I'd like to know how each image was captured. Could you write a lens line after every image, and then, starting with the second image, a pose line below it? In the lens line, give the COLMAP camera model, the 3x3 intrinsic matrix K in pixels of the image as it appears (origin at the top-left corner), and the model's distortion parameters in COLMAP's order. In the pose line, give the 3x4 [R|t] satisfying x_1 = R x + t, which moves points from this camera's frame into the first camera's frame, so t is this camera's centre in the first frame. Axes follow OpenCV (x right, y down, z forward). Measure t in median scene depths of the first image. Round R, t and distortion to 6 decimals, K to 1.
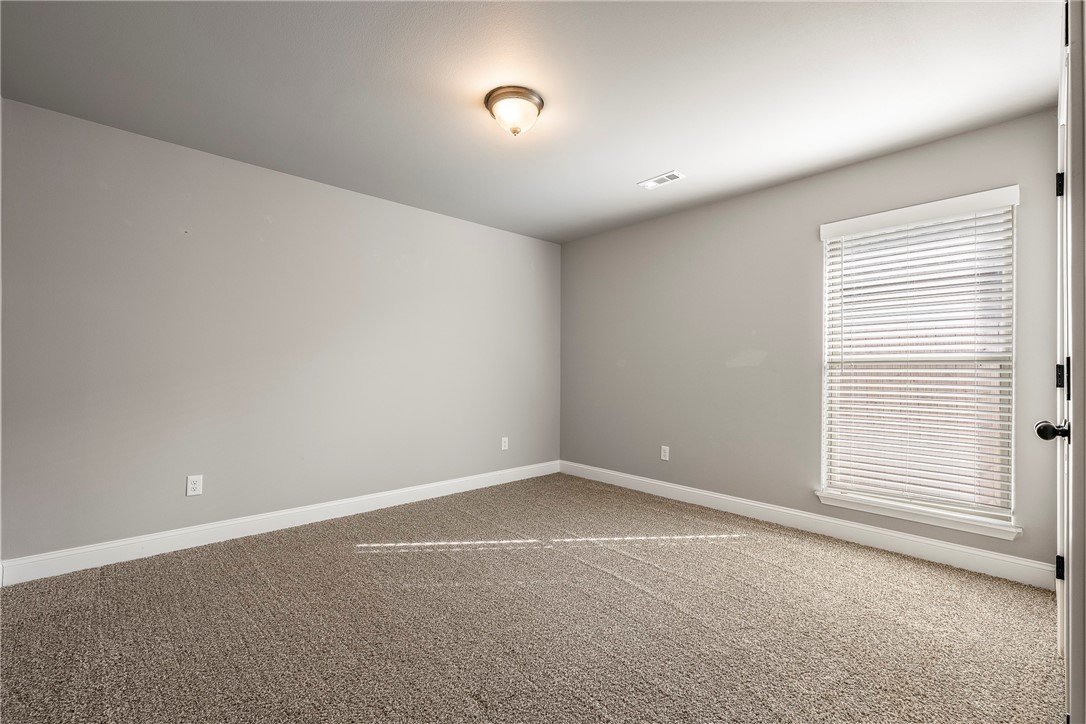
lens RADIAL K [[456.9, 0, 542.1], [0, 456.9, 364.3], [0, 0, 1]] dist [-0.004245, 0.000027]
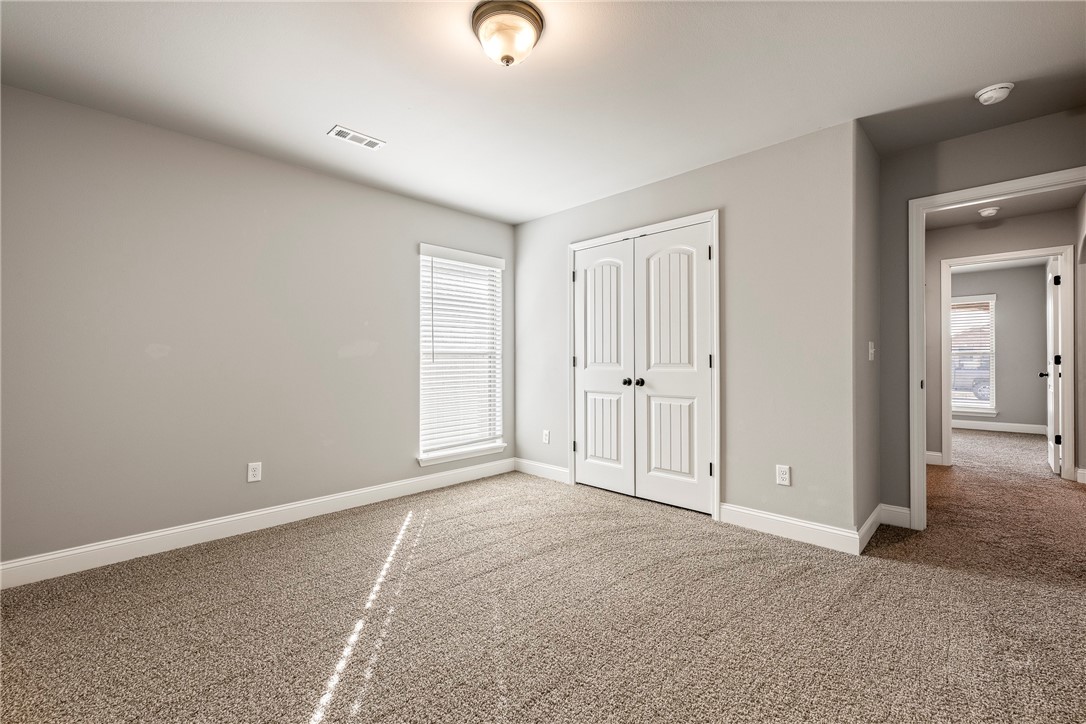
lens RADIAL K [[456.9, 0, 541.5], [0, 456.9, 357.9], [0, 0, 1]] dist [-0.004245, 0.000027]
pose [[-0.052424, -0.000943, 0.998624, -0.662846], [-0.008720, 0.999962, 0.000487, 0.004386], [-0.998587, -0.008683, -0.052431, 0.756893]]
